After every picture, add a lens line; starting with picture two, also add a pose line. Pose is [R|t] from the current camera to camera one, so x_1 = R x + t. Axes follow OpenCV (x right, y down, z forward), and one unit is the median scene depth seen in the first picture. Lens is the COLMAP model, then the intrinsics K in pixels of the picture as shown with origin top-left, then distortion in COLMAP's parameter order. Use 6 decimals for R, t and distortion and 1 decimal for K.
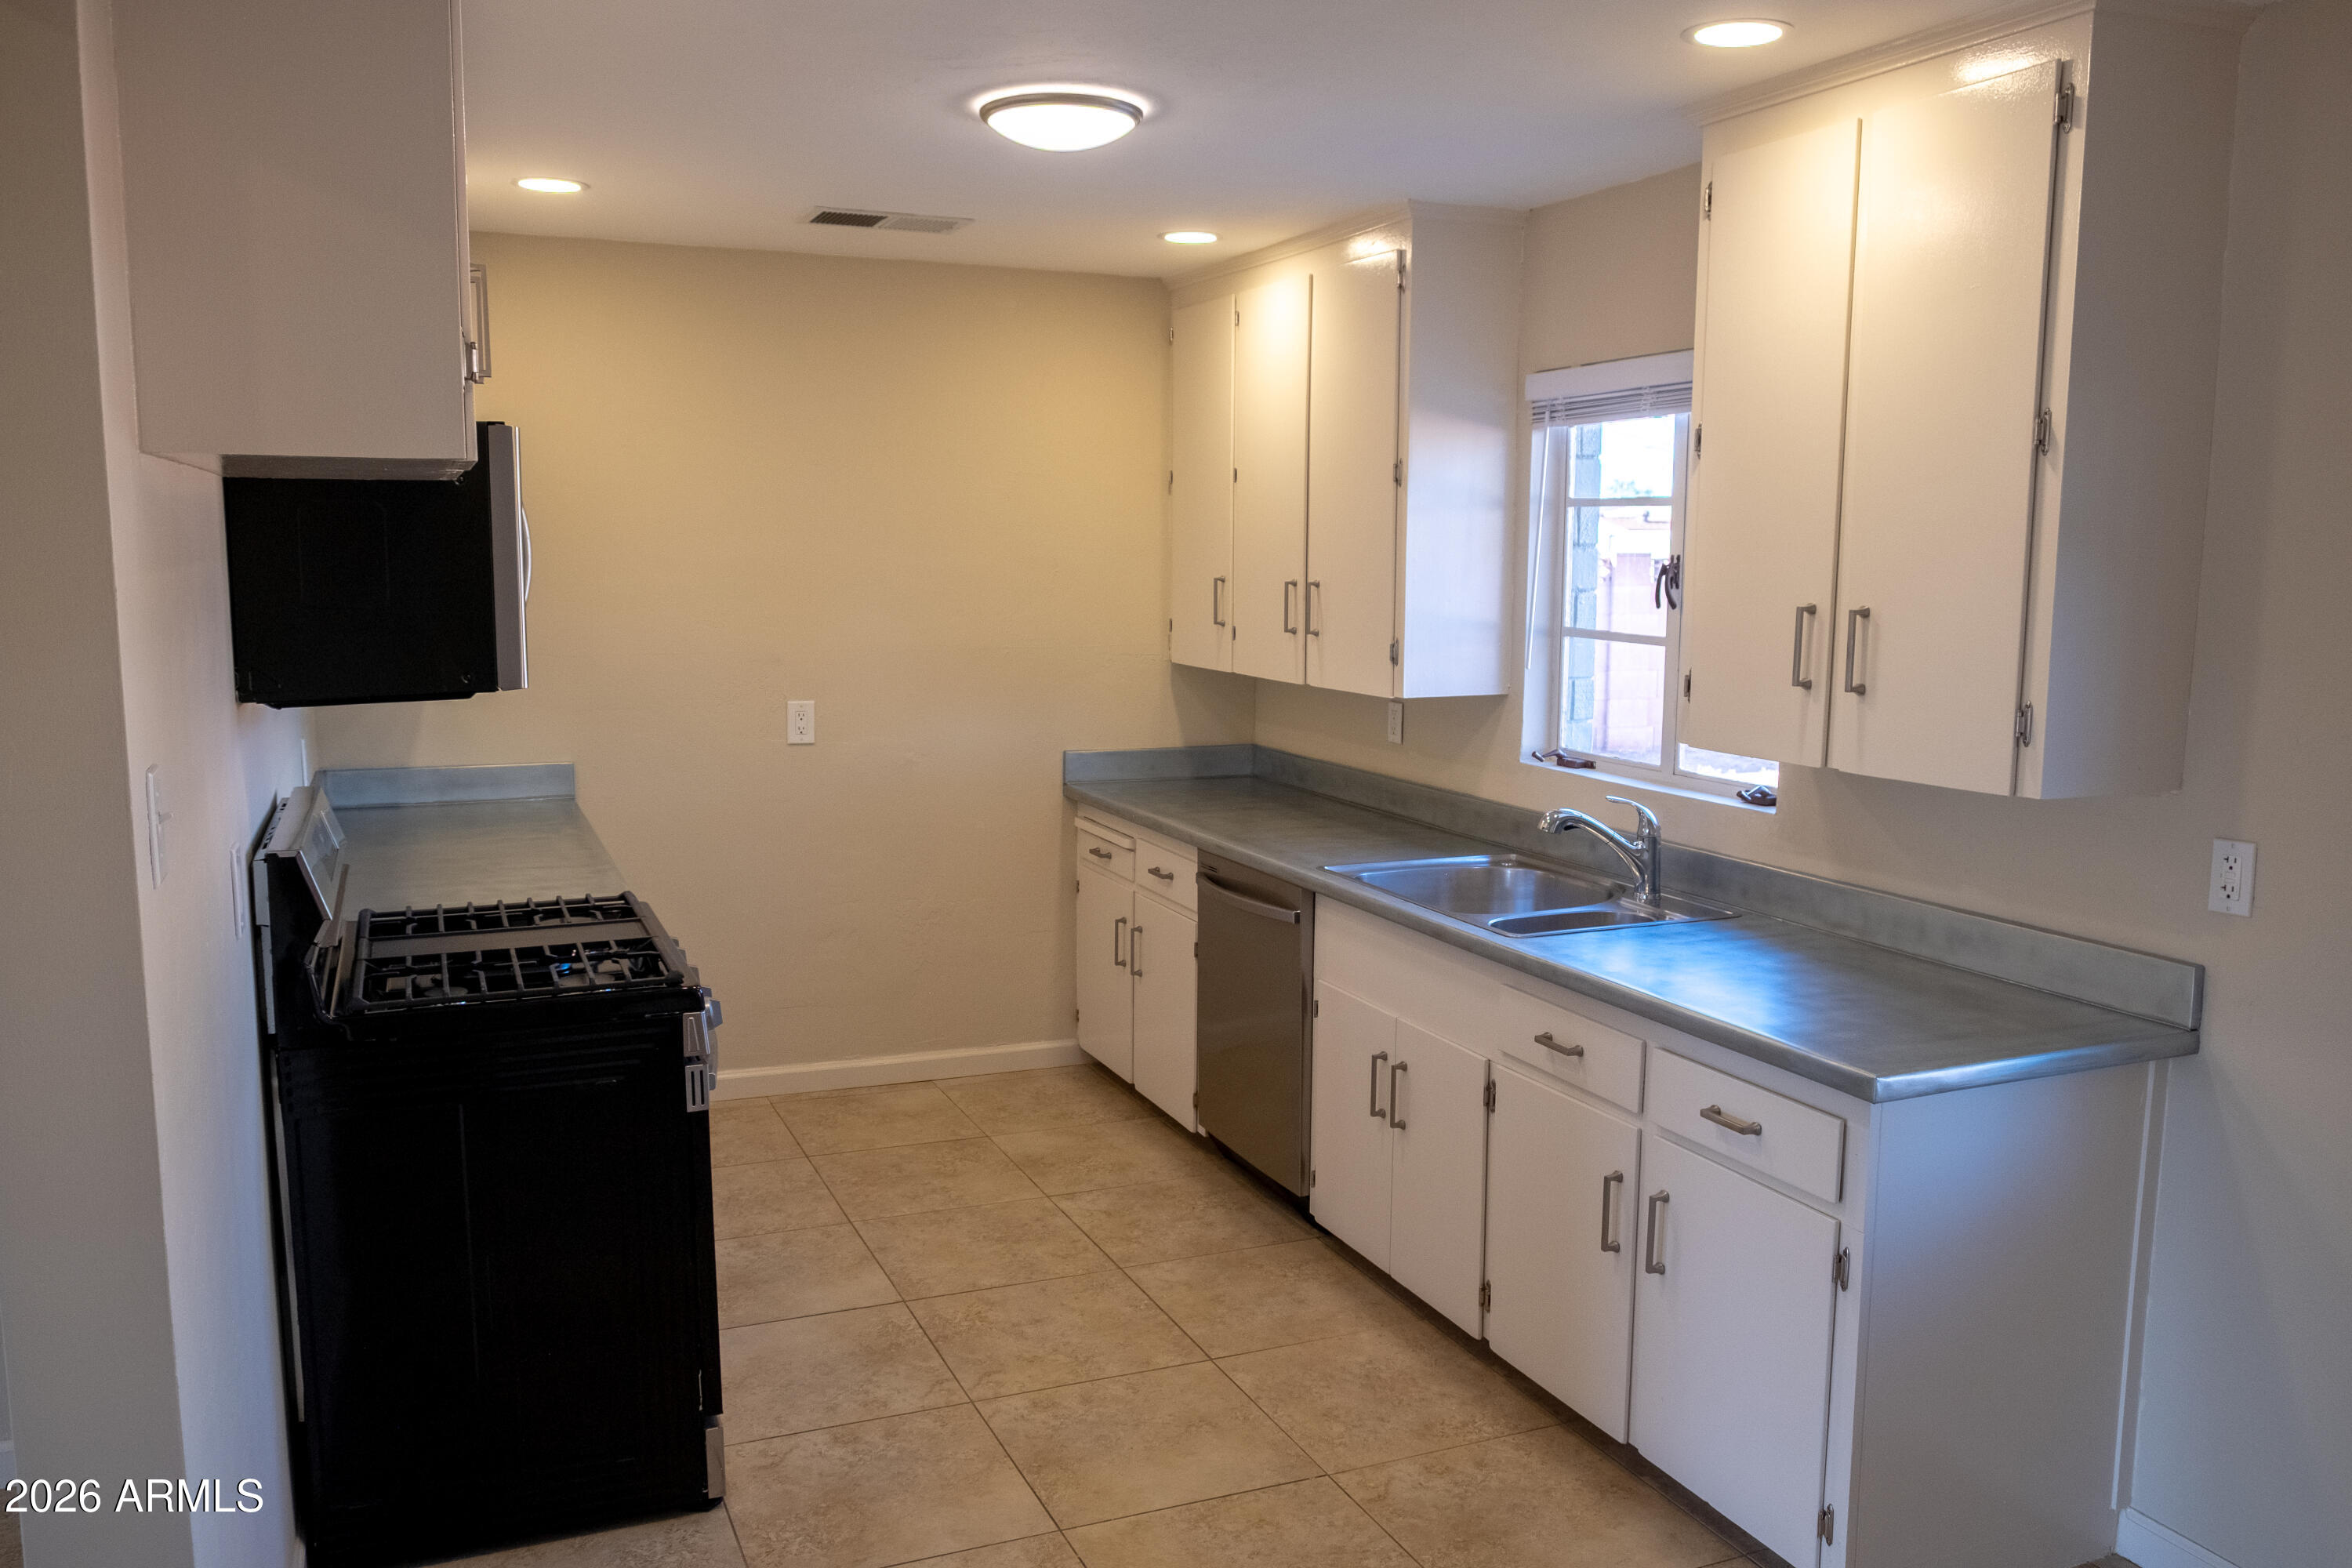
lens RADIAL K [[1845.8, 0, 1158.5], [0, 1845.8, 814.4], [0, 0, 1]] dist [-0.031334, -0.001778]
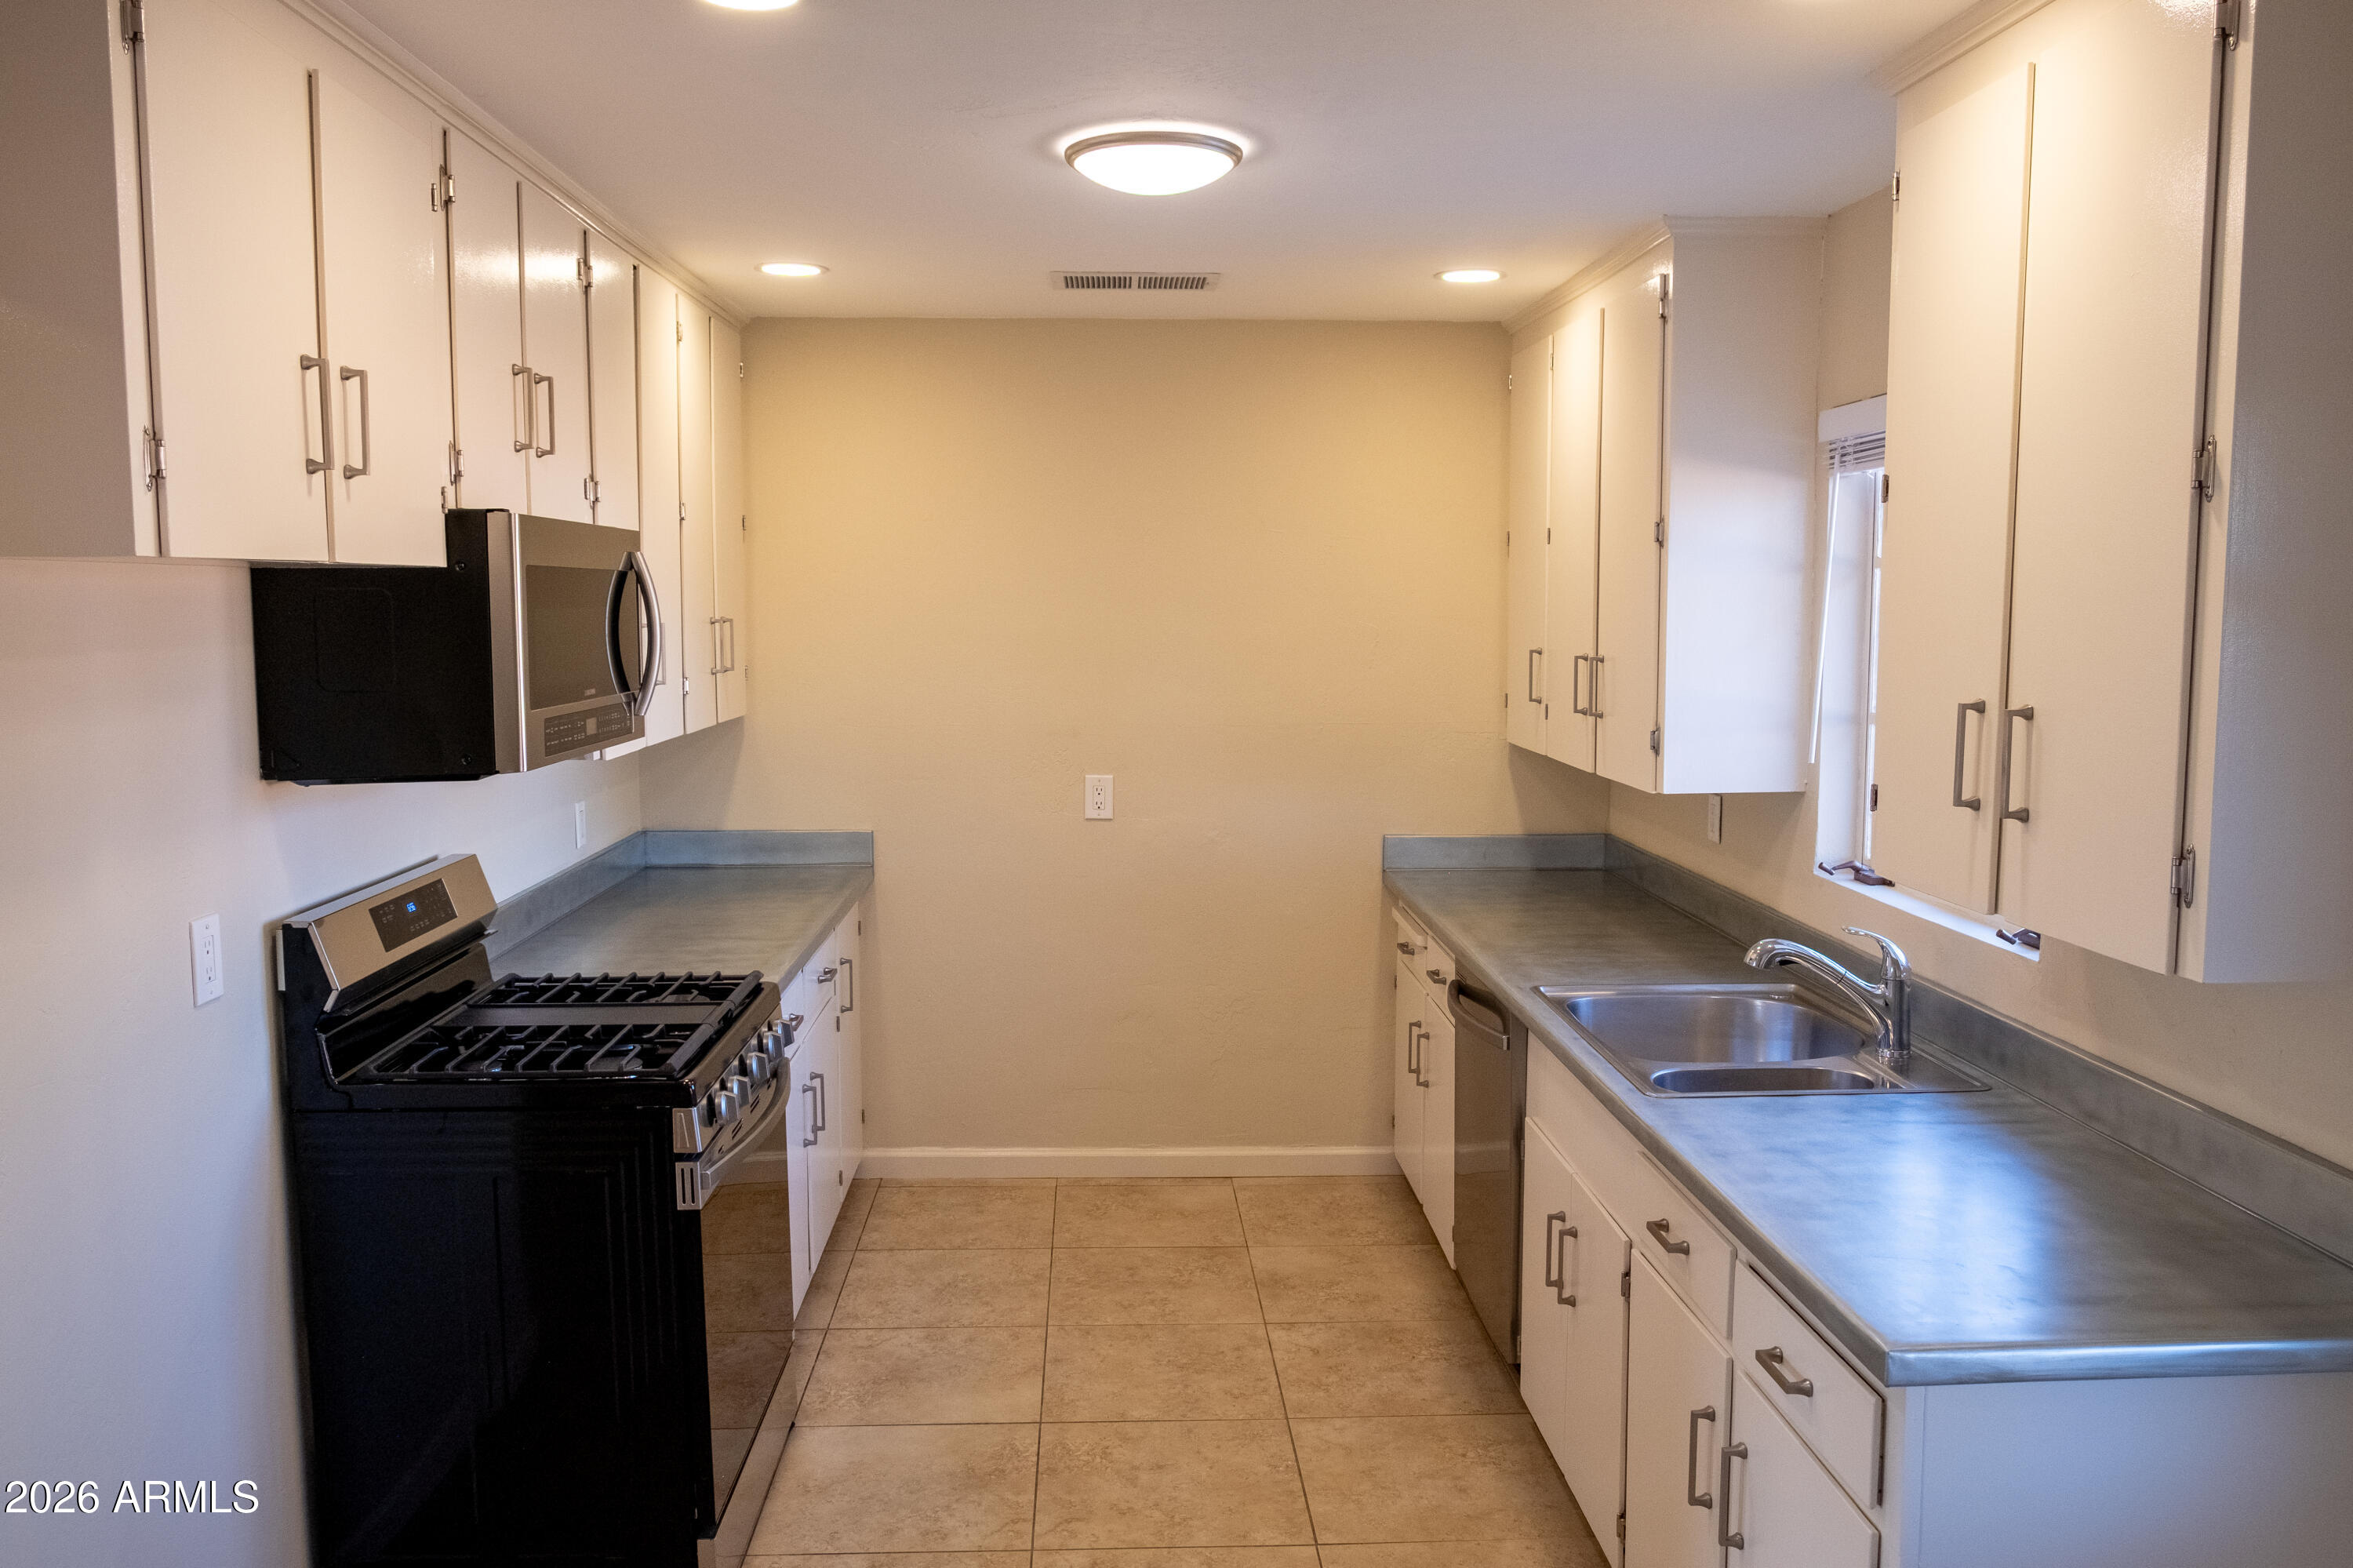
lens RADIAL K [[1846.7, 0, 1159.0], [0, 1846.7, 814.4], [0, 0, 1]] dist [-0.031334, -0.001778]
pose [[0.934782, 0.032657, -0.353717, 0.222642], [-0.043091, 0.998836, -0.021661, -0.025800], [0.352598, 0.035490, 0.935102, 0.121928]]
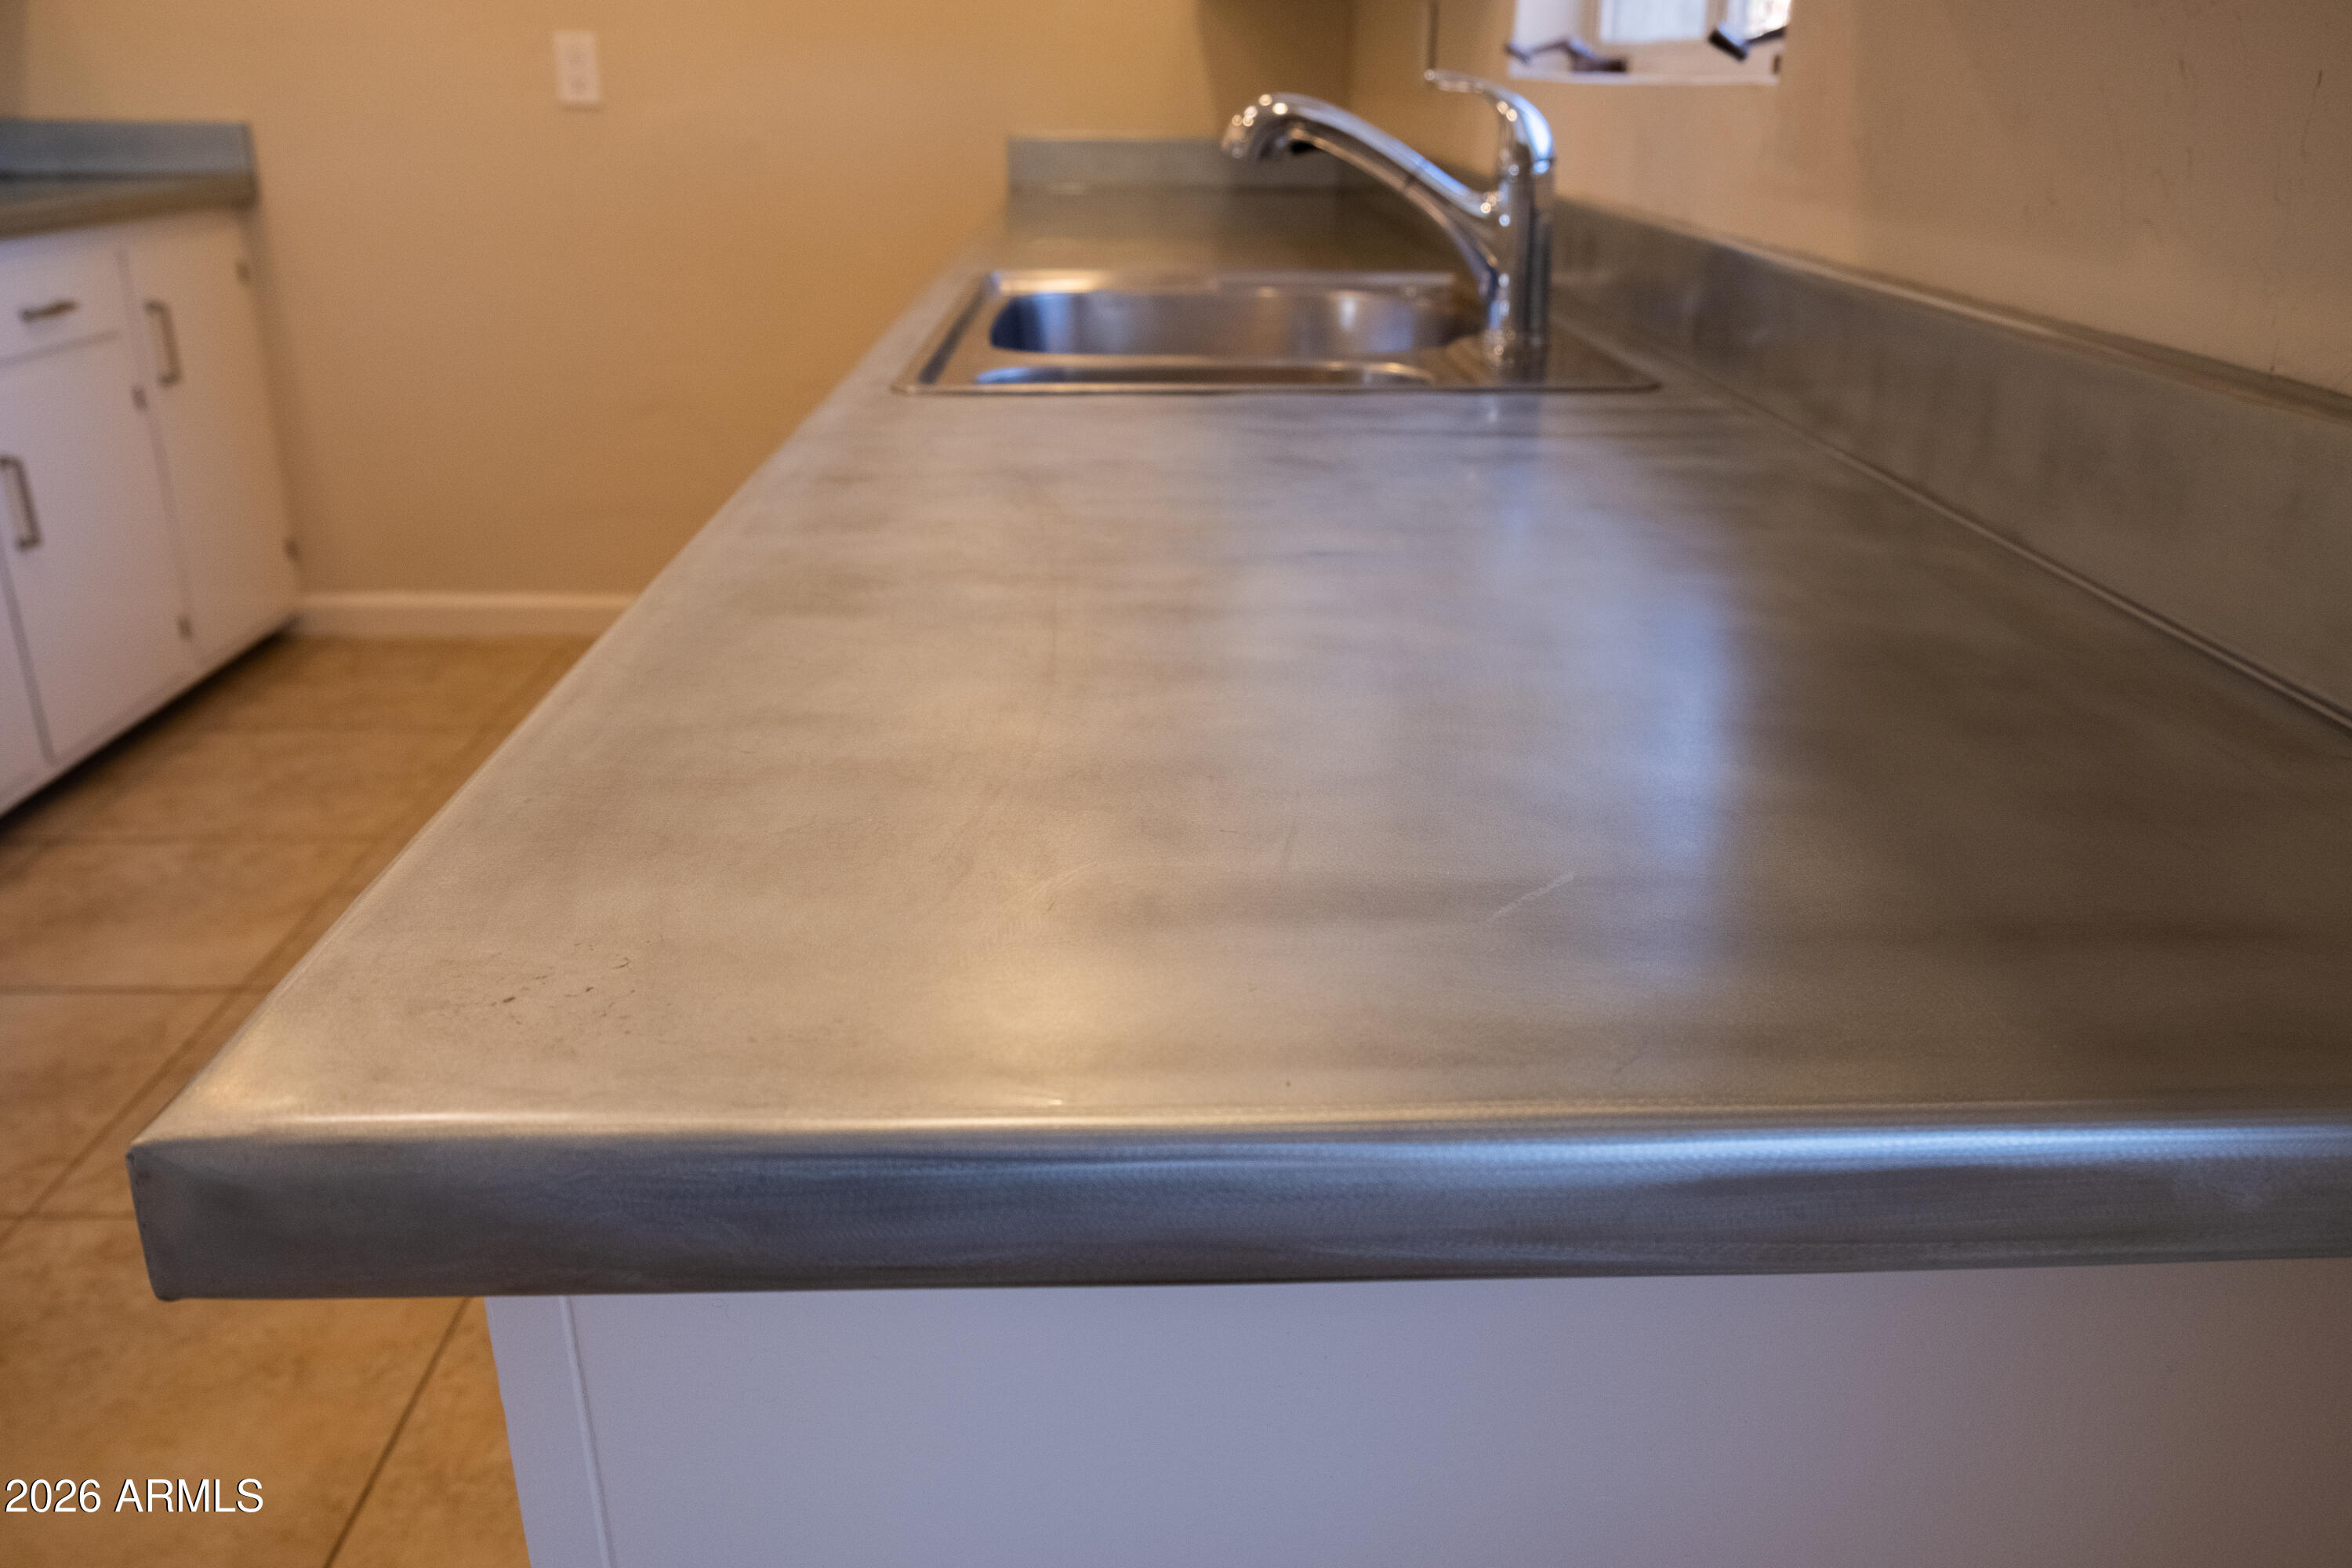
lens RADIAL K [[1845.8, 0, 1158.5], [0, 1845.8, 814.4], [0, 0, 1]] dist [-0.031334, -0.001778]
pose [[0.928386, 0.136670, -0.345573, 0.311596], [-0.052665, 0.968918, 0.241710, 0.046165], [0.367866, -0.206201, 0.906728, 0.538439]]
